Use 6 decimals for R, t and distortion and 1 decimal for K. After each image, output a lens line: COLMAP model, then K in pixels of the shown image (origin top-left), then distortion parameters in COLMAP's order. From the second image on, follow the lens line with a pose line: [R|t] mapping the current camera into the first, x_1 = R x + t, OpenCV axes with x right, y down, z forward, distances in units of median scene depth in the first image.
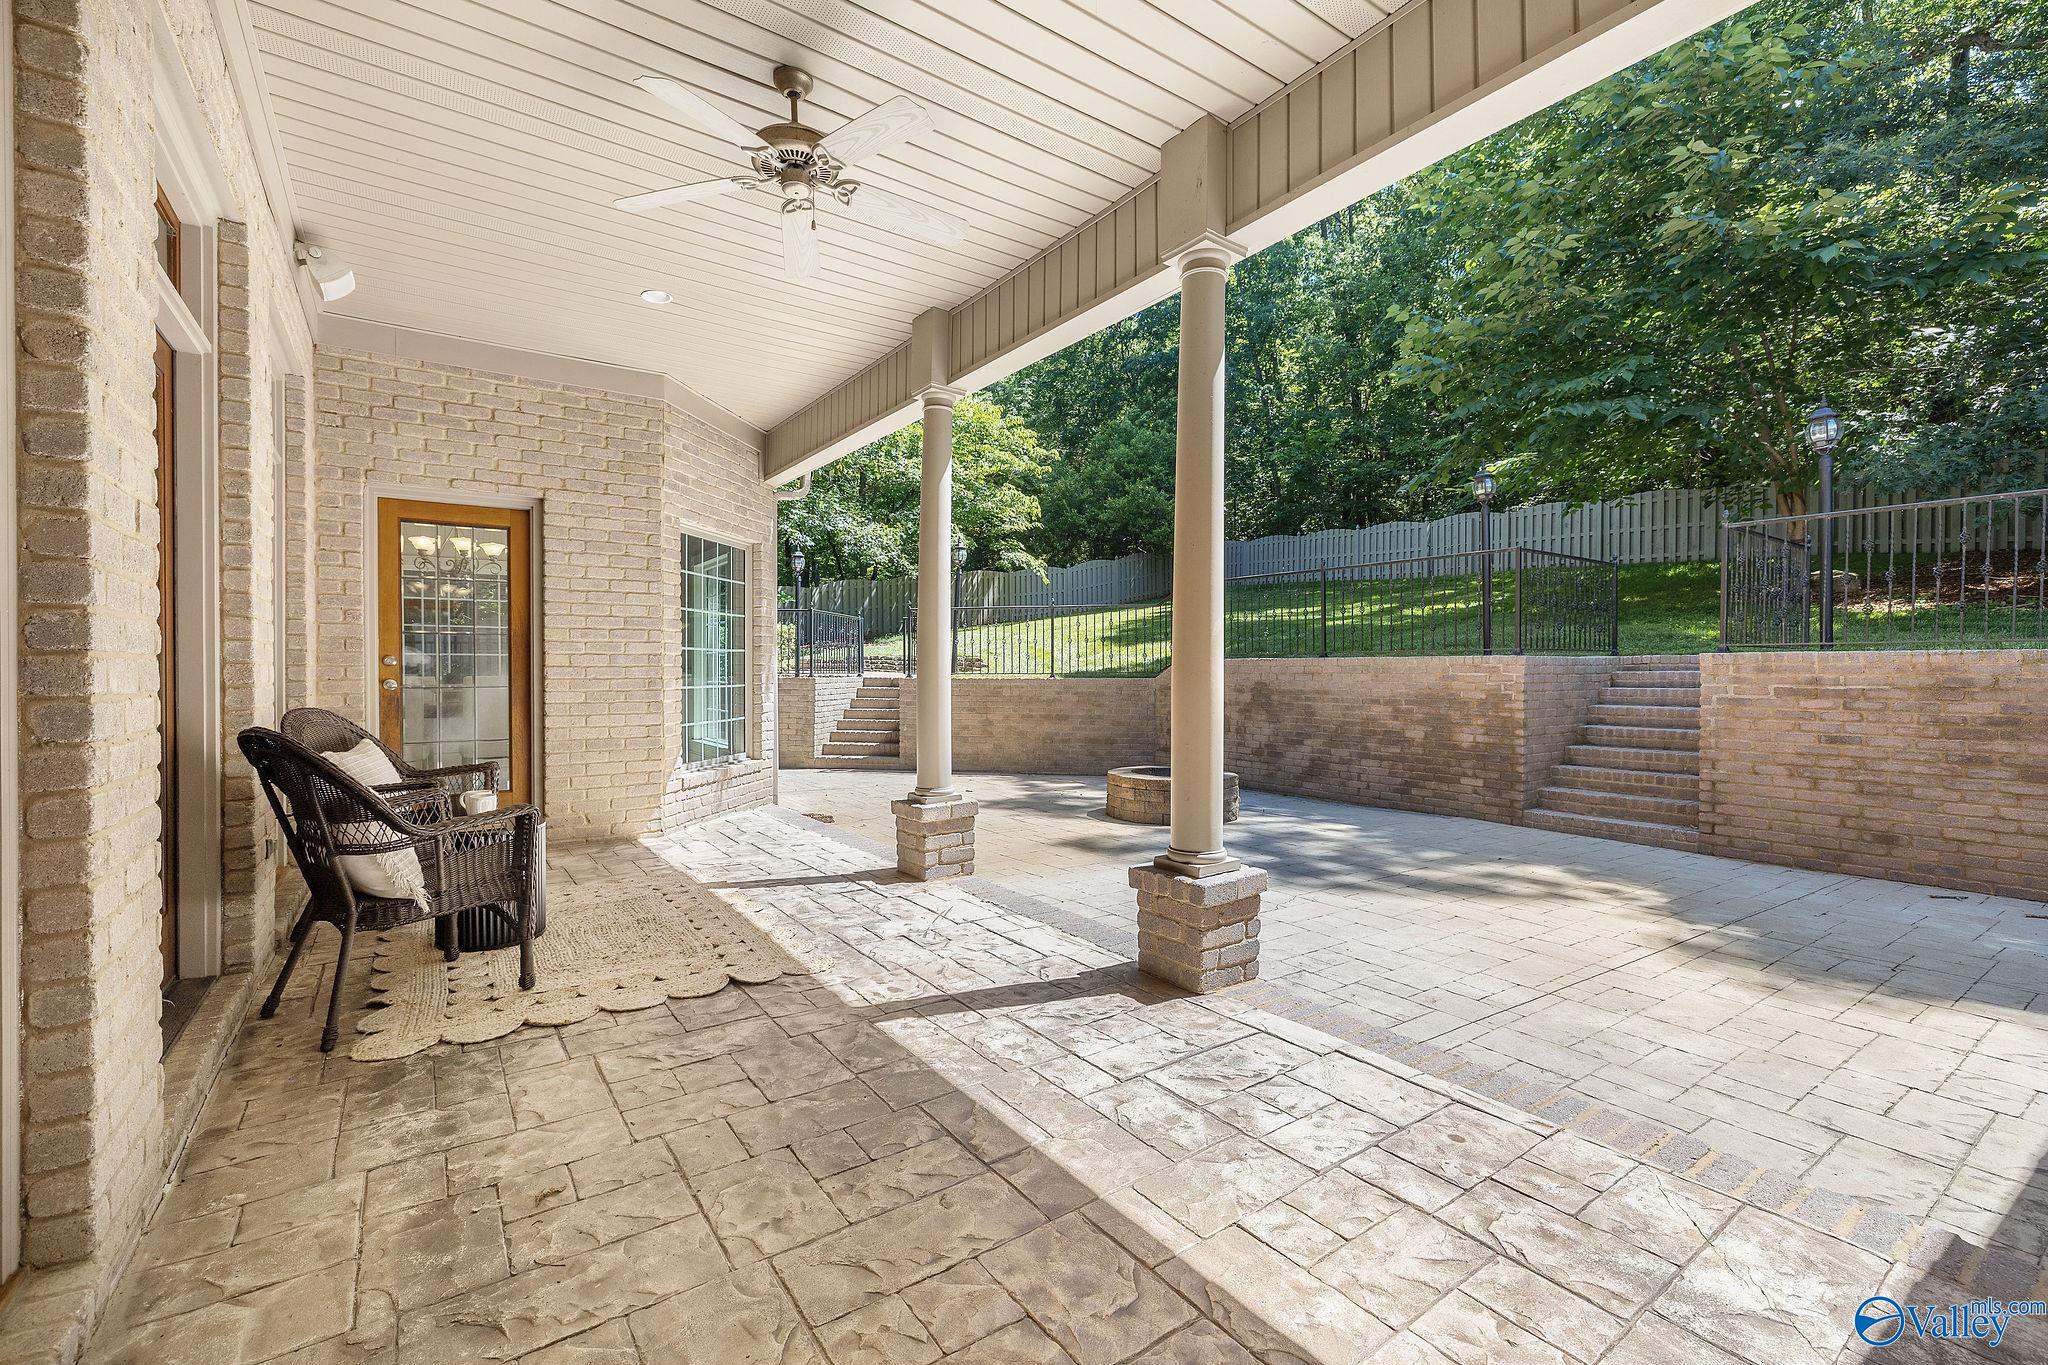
lens RADIAL K [[869.6, 0, 1024.1], [0, 869.6, 679.0], [0, 0, 1]] dist [0.001637, -0.000179]
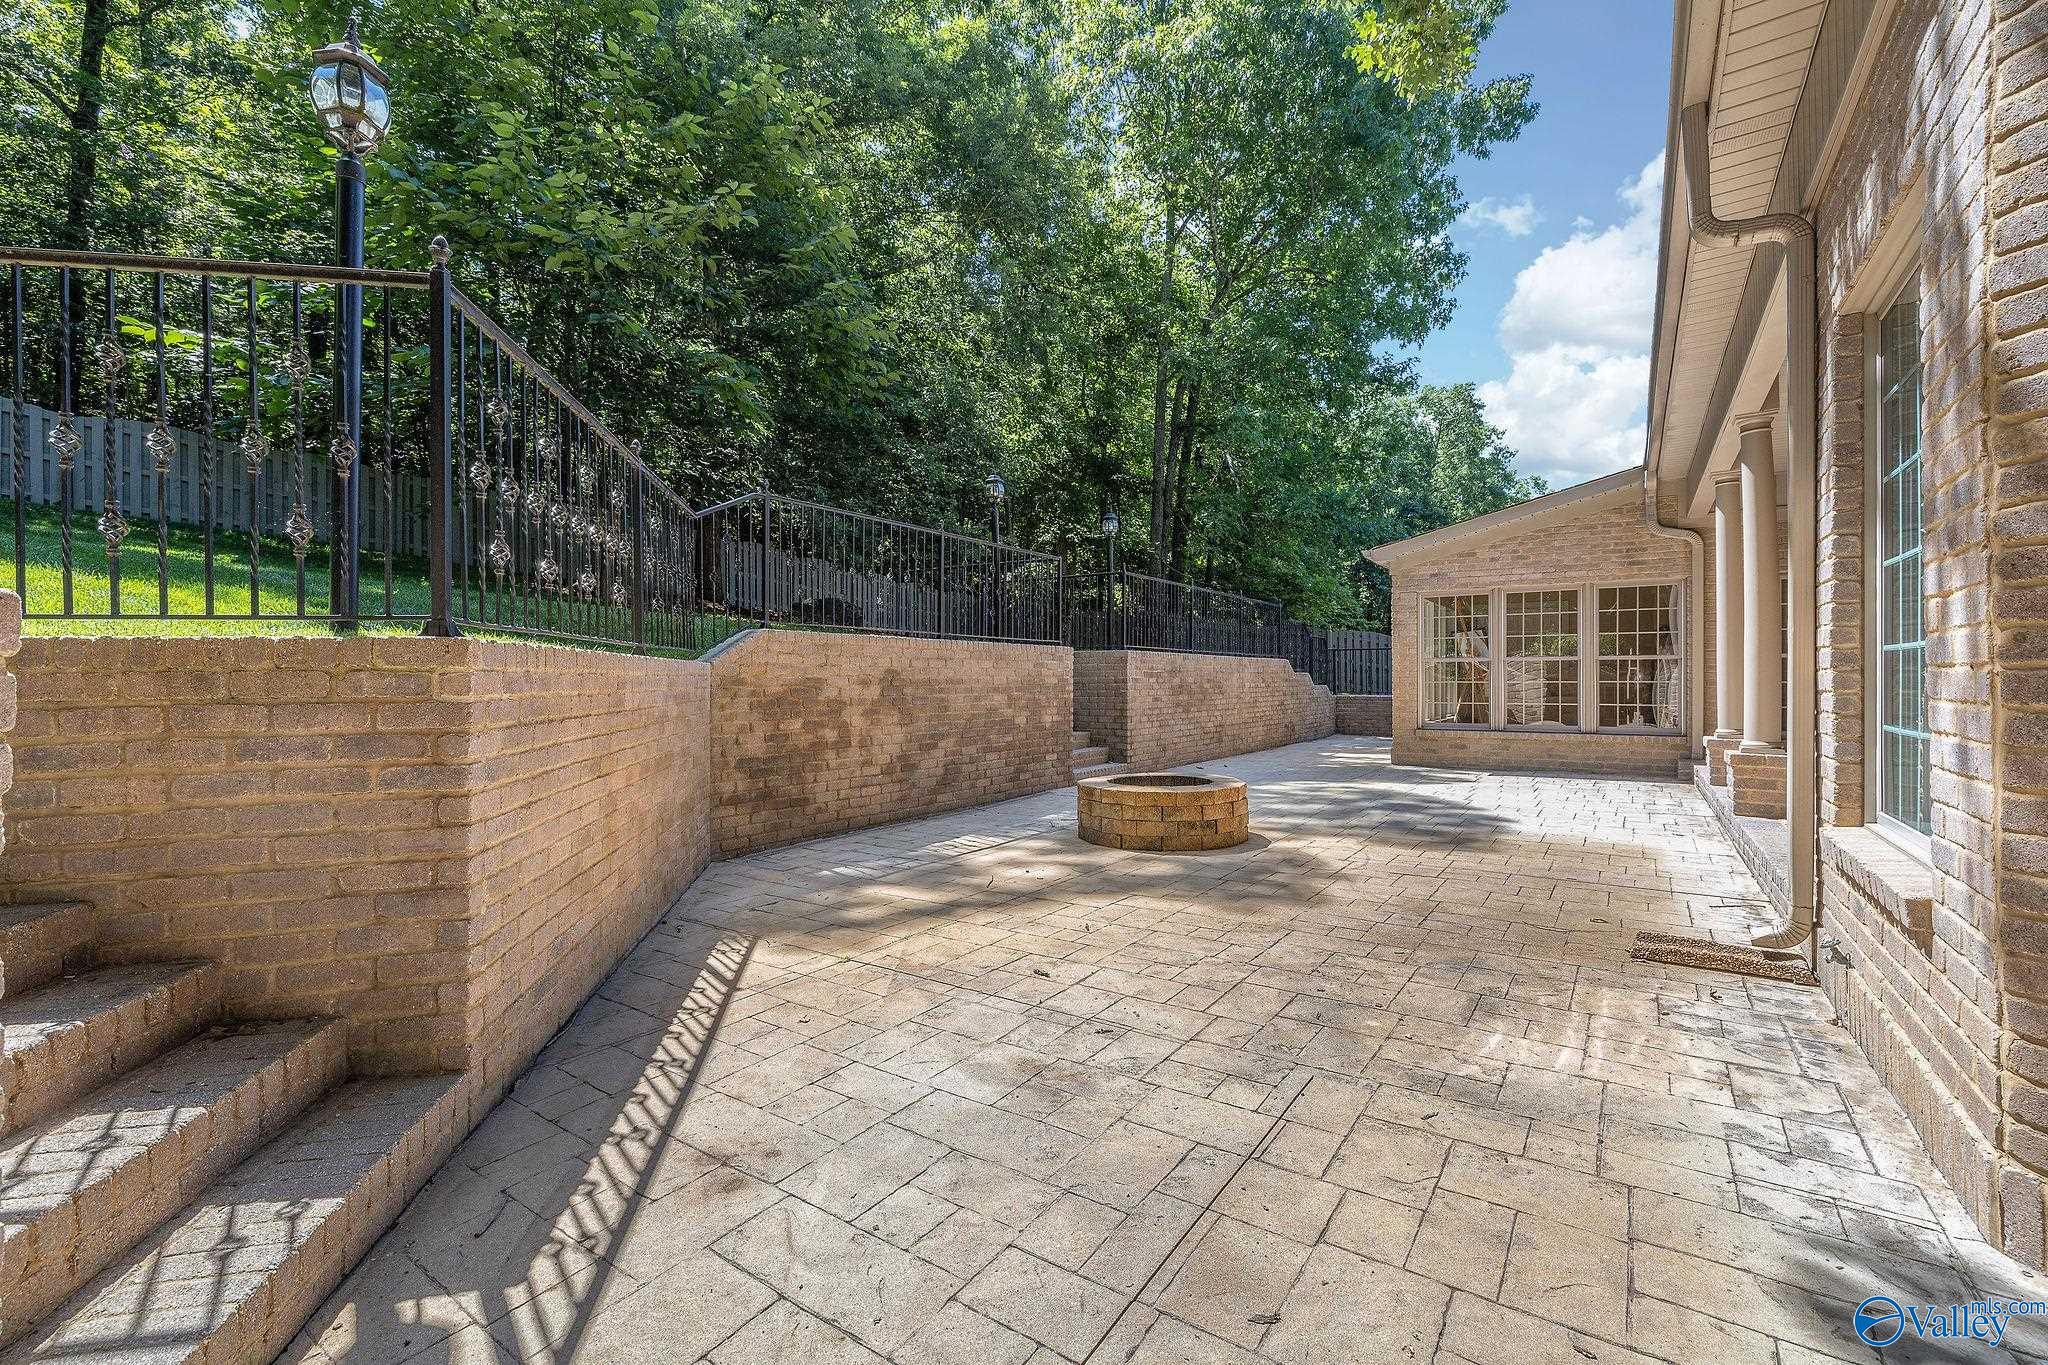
lens RADIAL K [[869.6, 0, 1026.9], [0, 869.6, 677.4], [0, 0, 1]] dist [0.001637, -0.000179]
pose [[-0.342007, -0.003149, 0.939692, -0.535476], [0.006103, 0.999966, 0.005572, 0.007965], [-0.939678, 0.007640, -0.341976, 1.410750]]
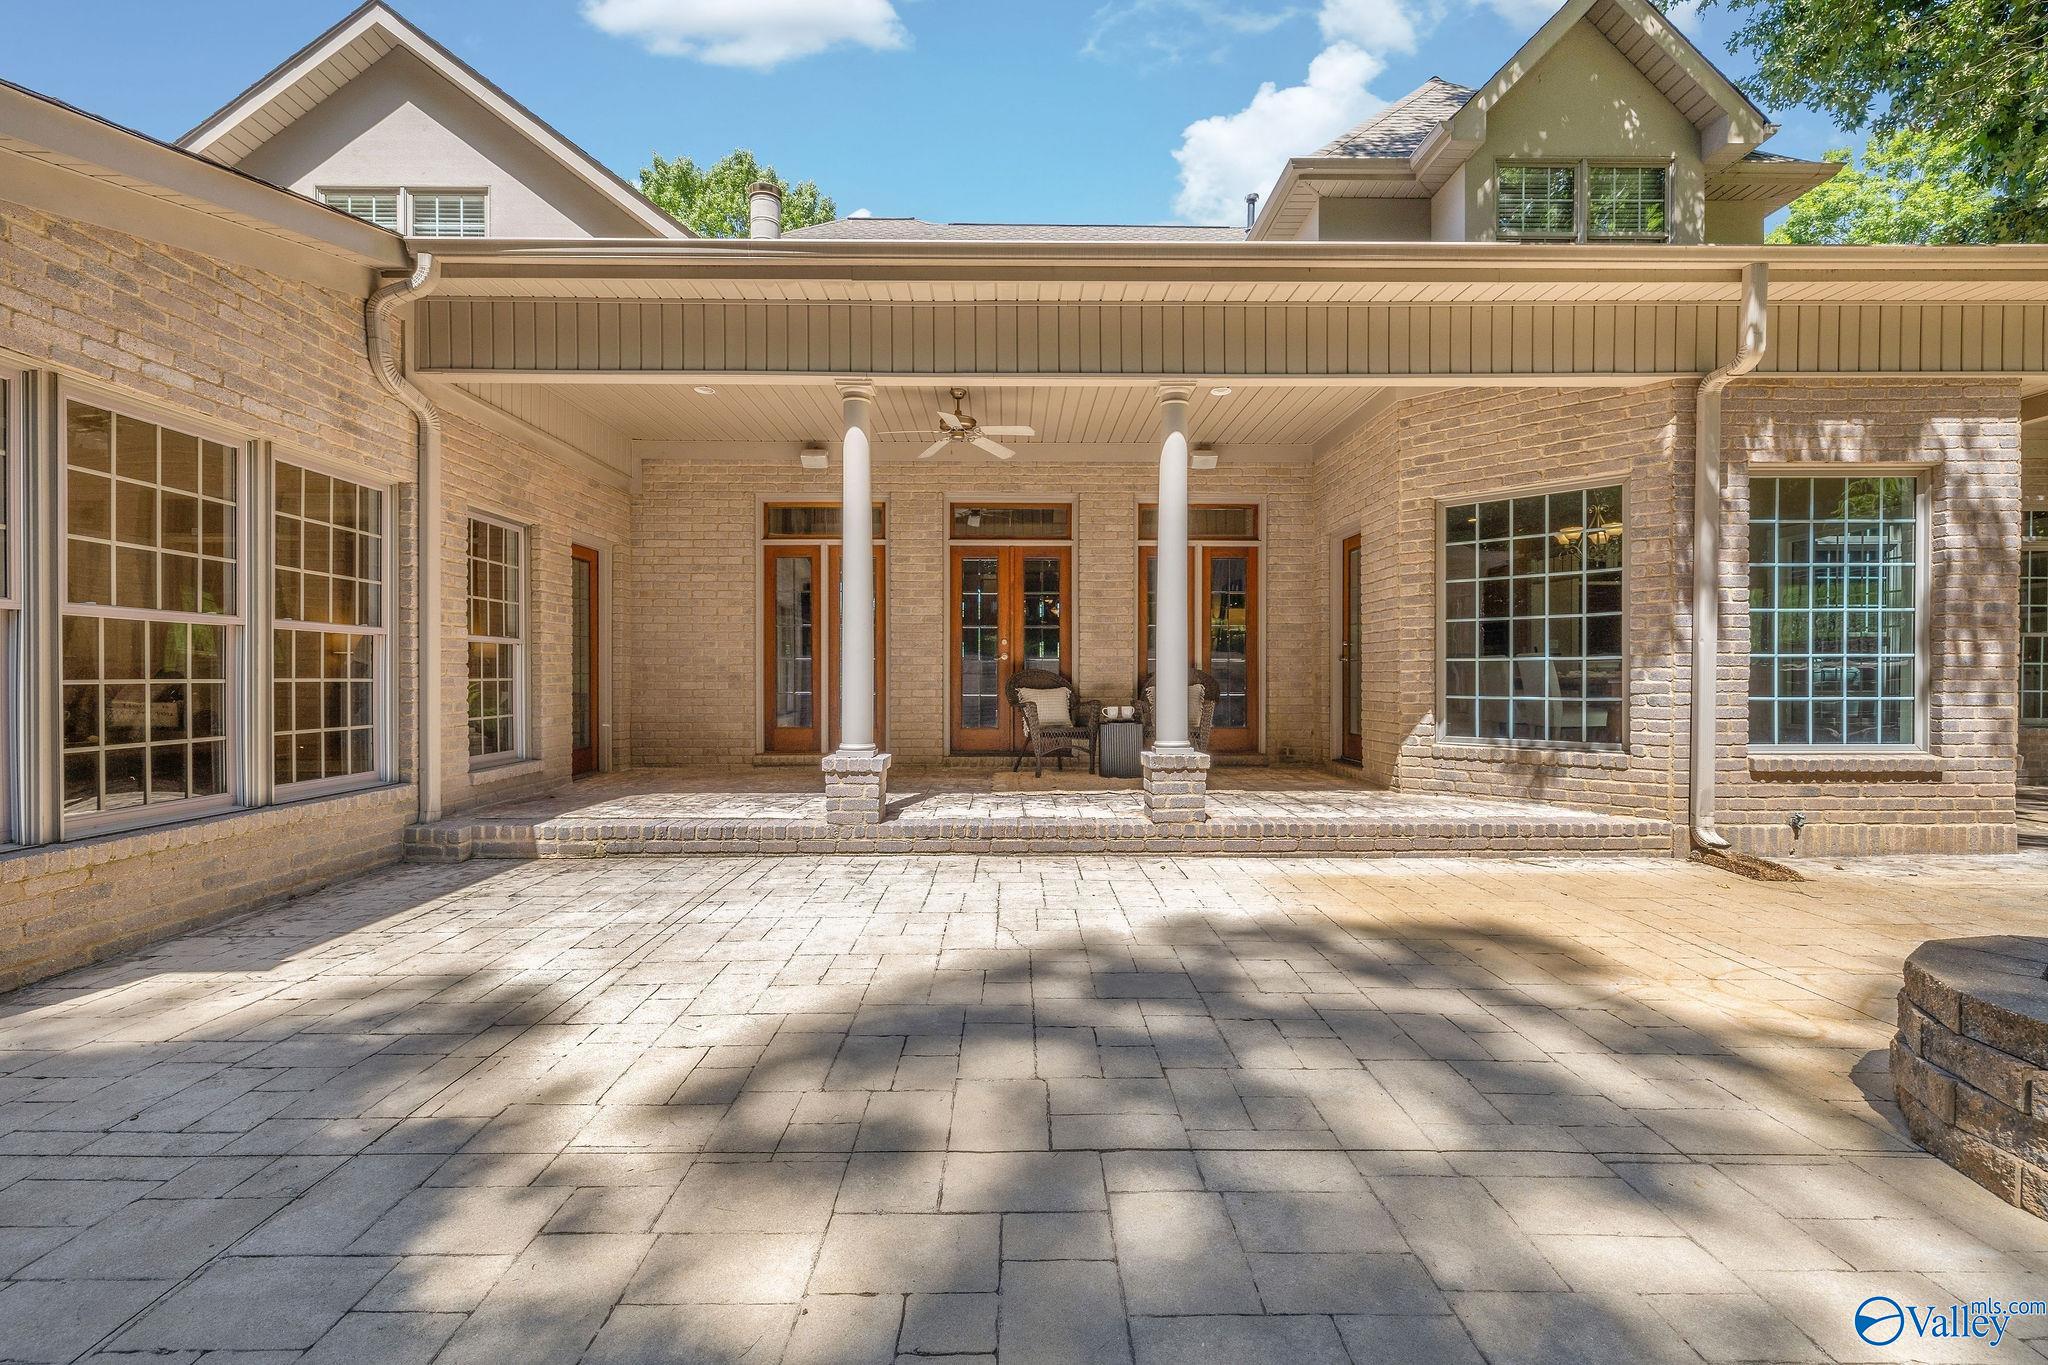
lens RADIAL K [[869.6, 0, 1036.7], [0, 869.6, 686.9], [0, 0, 1]] dist [0.001637, -0.000179]
pose [[-0.577786, 0.001717, -0.816187, 0.544454], [-0.007815, 0.999940, 0.007636, 0.023262], [0.816151, 0.010791, -0.577738, 0.883523]]
